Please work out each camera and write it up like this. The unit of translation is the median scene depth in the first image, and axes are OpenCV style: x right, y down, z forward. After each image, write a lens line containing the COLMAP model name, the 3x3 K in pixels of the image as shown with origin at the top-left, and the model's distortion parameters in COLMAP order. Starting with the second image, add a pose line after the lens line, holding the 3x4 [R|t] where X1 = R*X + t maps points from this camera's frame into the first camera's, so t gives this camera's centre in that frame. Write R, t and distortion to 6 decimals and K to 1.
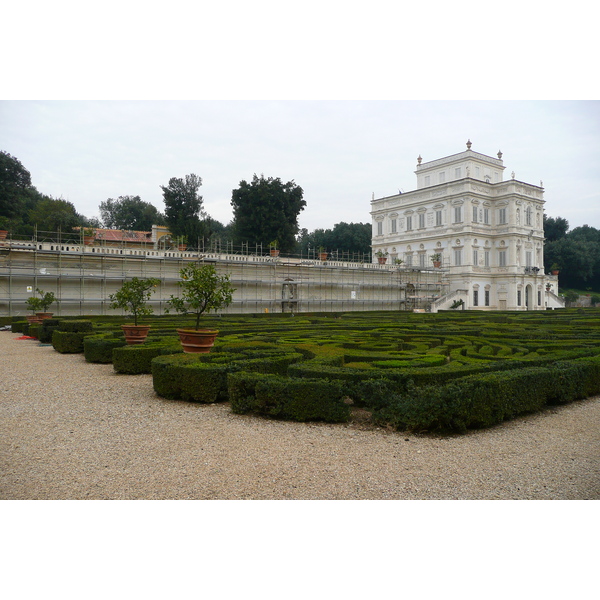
lens RADIAL K [[482.7, 0, 300.0], [0, 482.7, 300.0], [0, 0, 1]] dist [-0.010047, -0.000840]
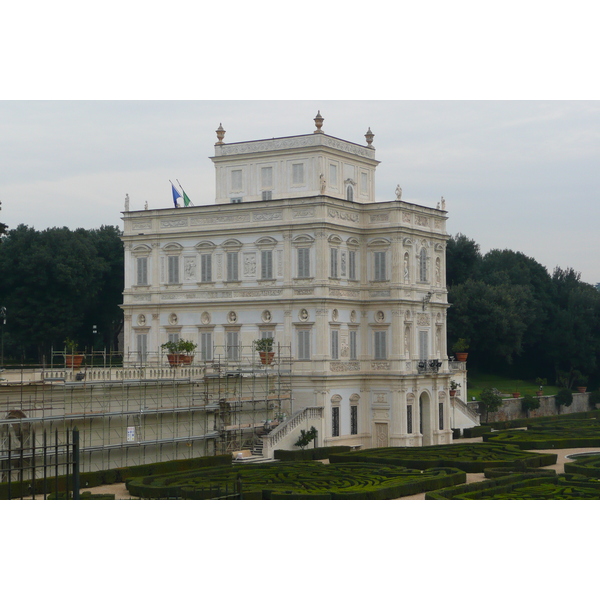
lens RADIAL K [[1257.5, 0, 300.0], [0, 1257.5, 300.0], [0, 0, 1]] dist [0.237707, 0.020305]
pose [[0.927024, 0.013046, 0.374775, -0.185822], [0.002114, 0.999197, -0.040010, -0.079986], [-0.374996, 0.037882, 0.926252, -0.261186]]
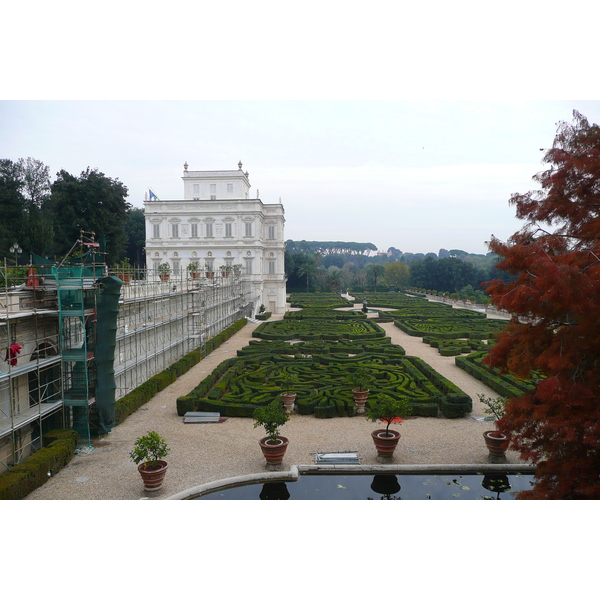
lens RADIAL K [[482.7, 0, 300.0], [0, 482.7, 300.0], [0, 0, 1]] dist [-0.010047, -0.000840]
pose [[0.618296, -0.050435, 0.784325, -0.497153], [0.003955, 0.998126, 0.061066, -0.077843], [-0.785935, -0.034655, 0.617337, 0.185426]]
